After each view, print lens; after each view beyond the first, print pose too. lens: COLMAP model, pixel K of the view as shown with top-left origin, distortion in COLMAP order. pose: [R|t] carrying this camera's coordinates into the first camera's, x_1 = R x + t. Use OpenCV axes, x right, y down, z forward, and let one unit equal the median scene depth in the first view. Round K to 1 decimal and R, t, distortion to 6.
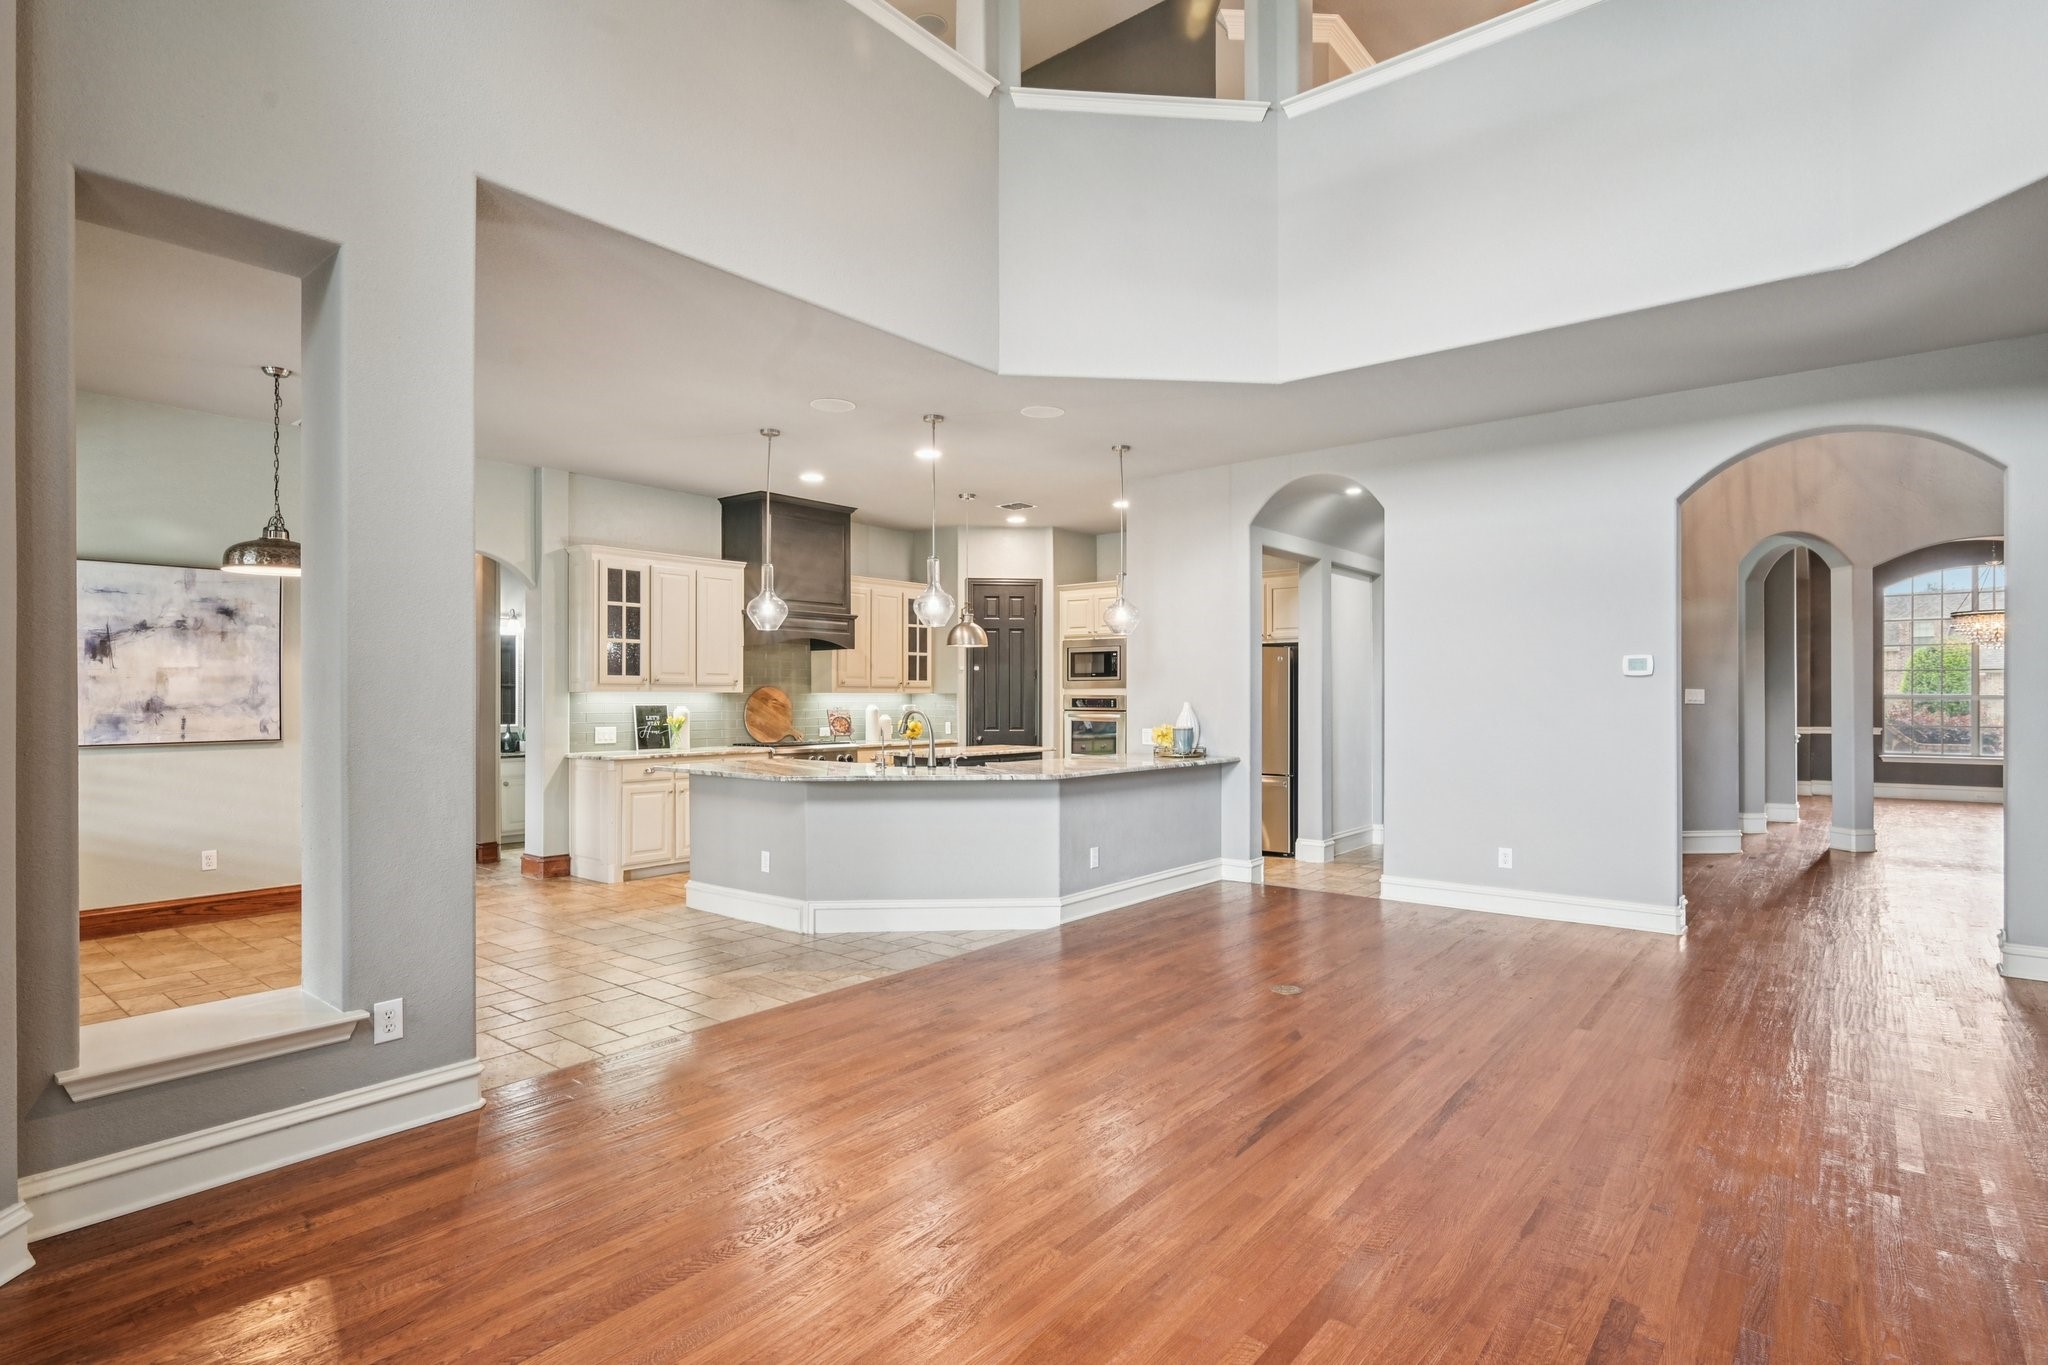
lens RADIAL K [[1032.1, 0, 1029.4], [0, 1032.1, 693.8], [0, 0, 1]] dist [0.001779, -0.000041]
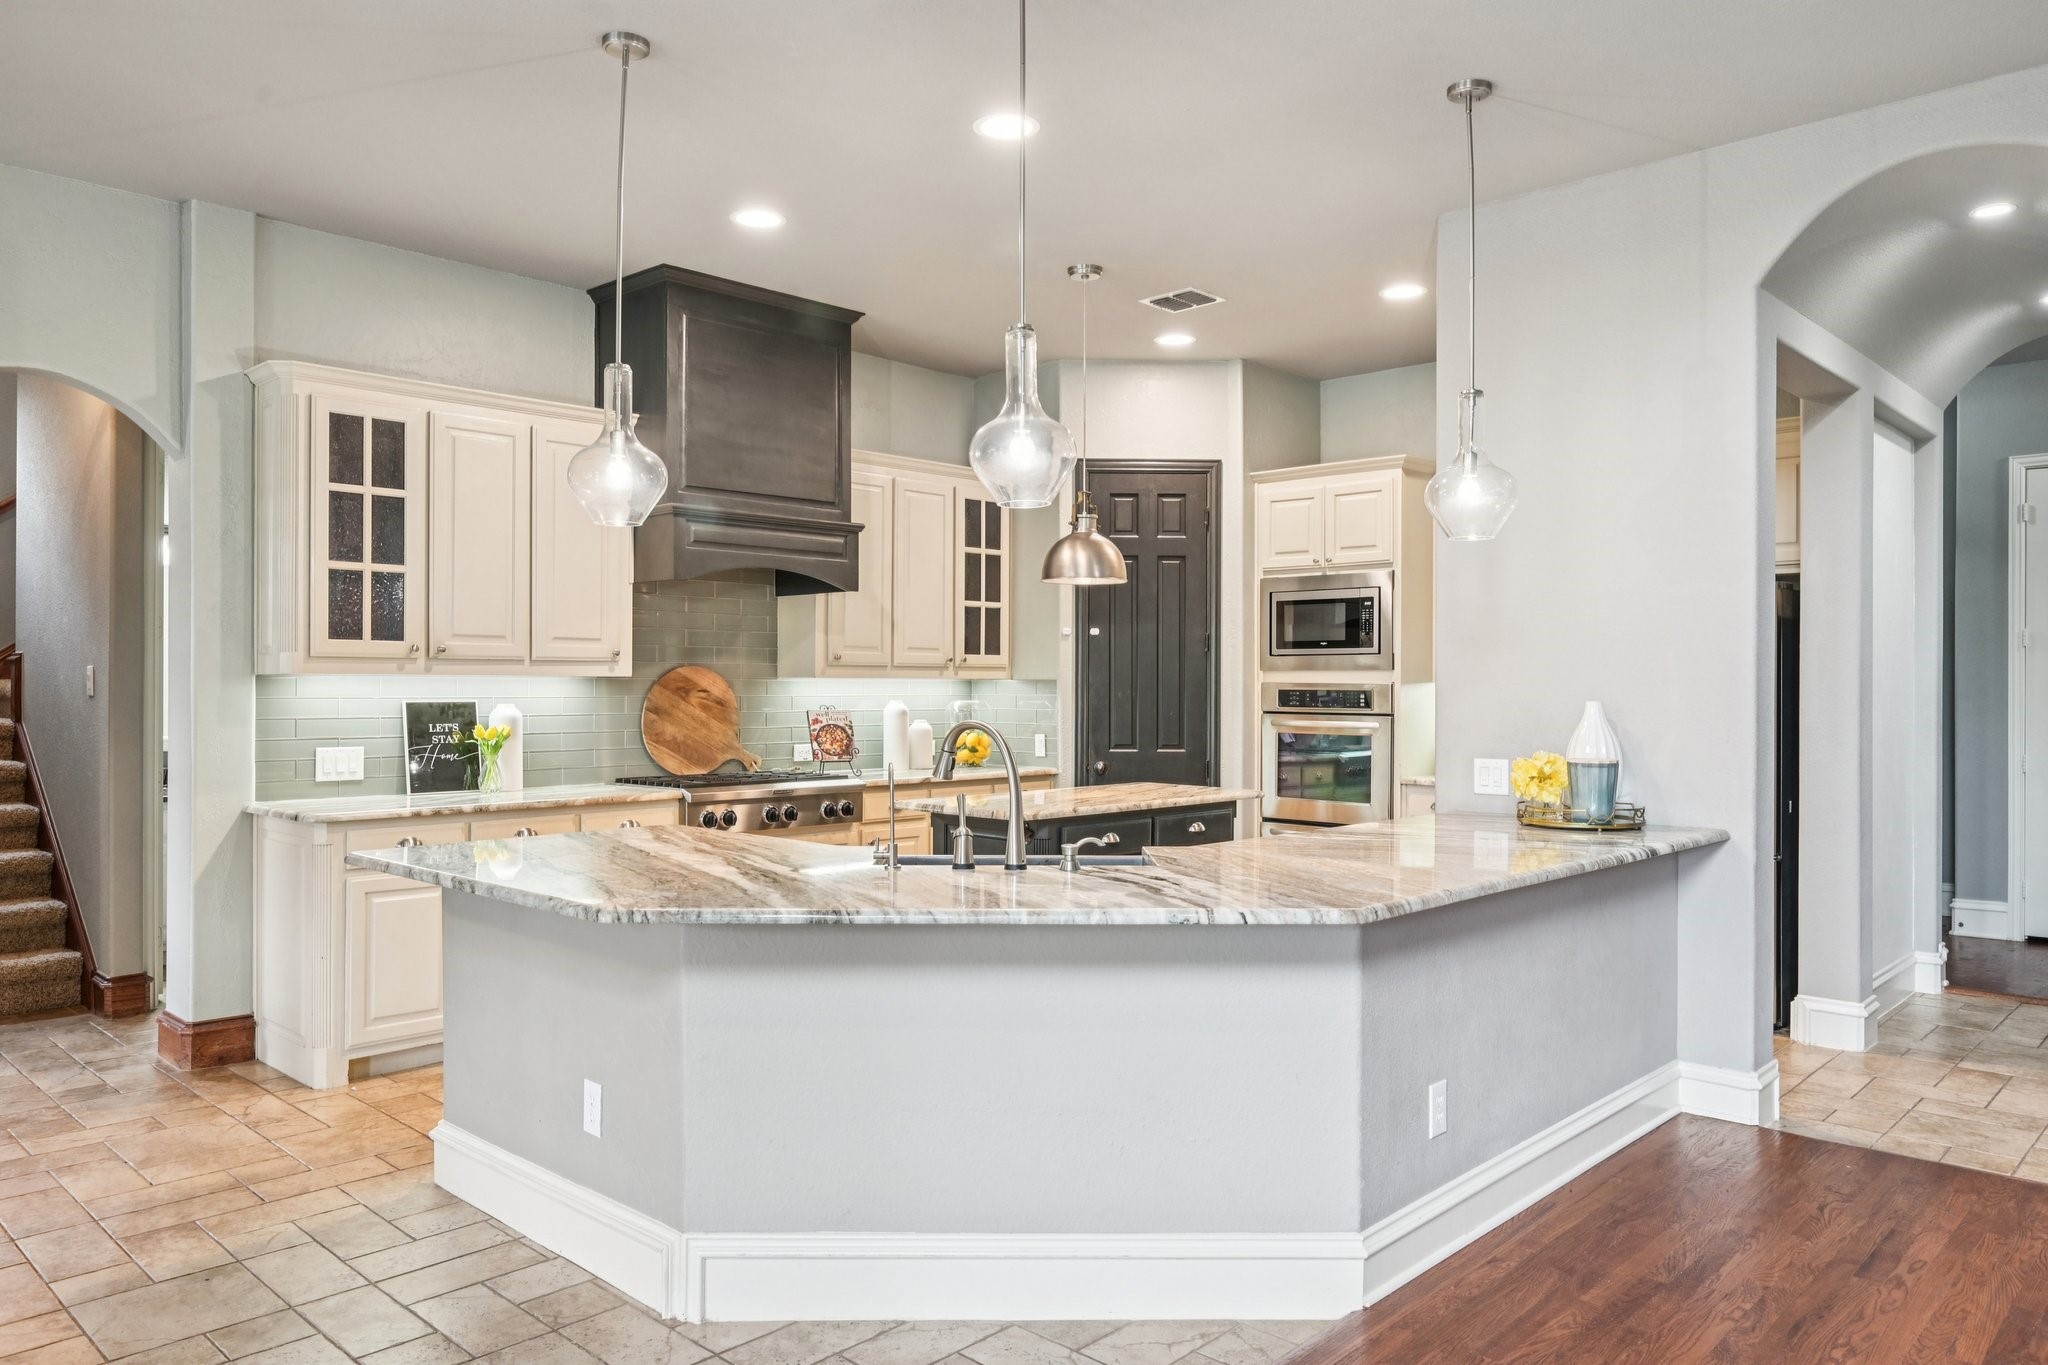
lens RADIAL K [[1395.9, 0, 1034.7], [0, 1395.9, 681.7], [0, 0, 1]] dist [-0.010455, -0.002275]
pose [[0.997484, 0.003255, -0.070811, -0.037699], [-0.003141, 0.999994, 0.001722, -0.000503], [0.070816, -0.001495, 0.997488, 0.355109]]
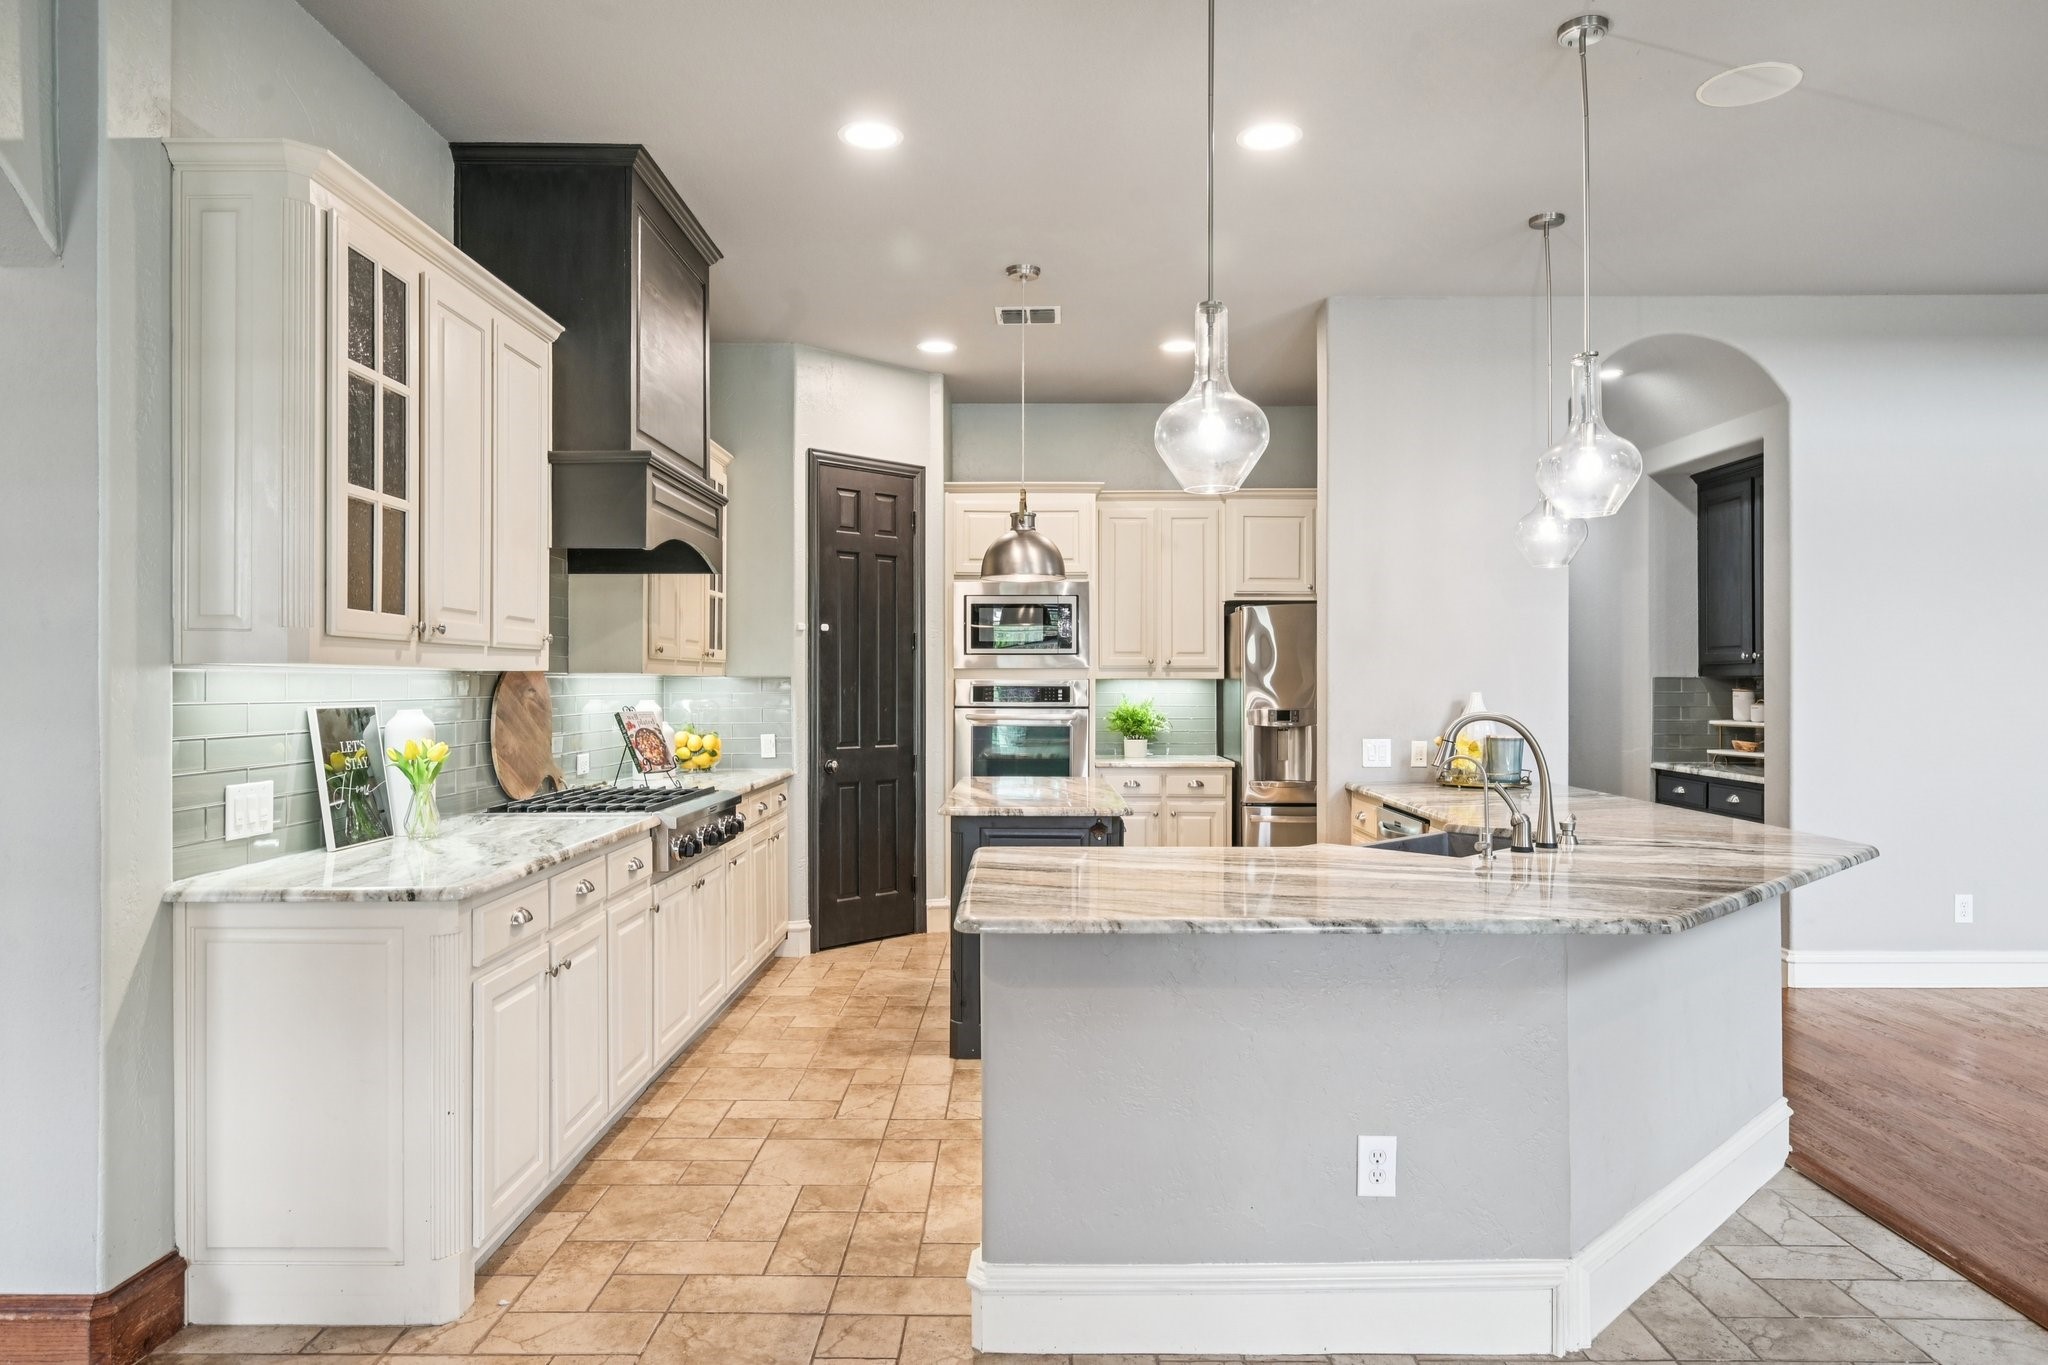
lens RADIAL K [[1260.1, 0, 1029.5], [0, 1260.1, 672.7], [0, 0, 1]] dist [0.000016, -0.001499]
pose [[0.778158, 0.005907, 0.628040, -0.441780], [-0.001757, 0.999972, -0.007228, 0.002583], [-0.628066, 0.004521, 0.778147, 0.546171]]
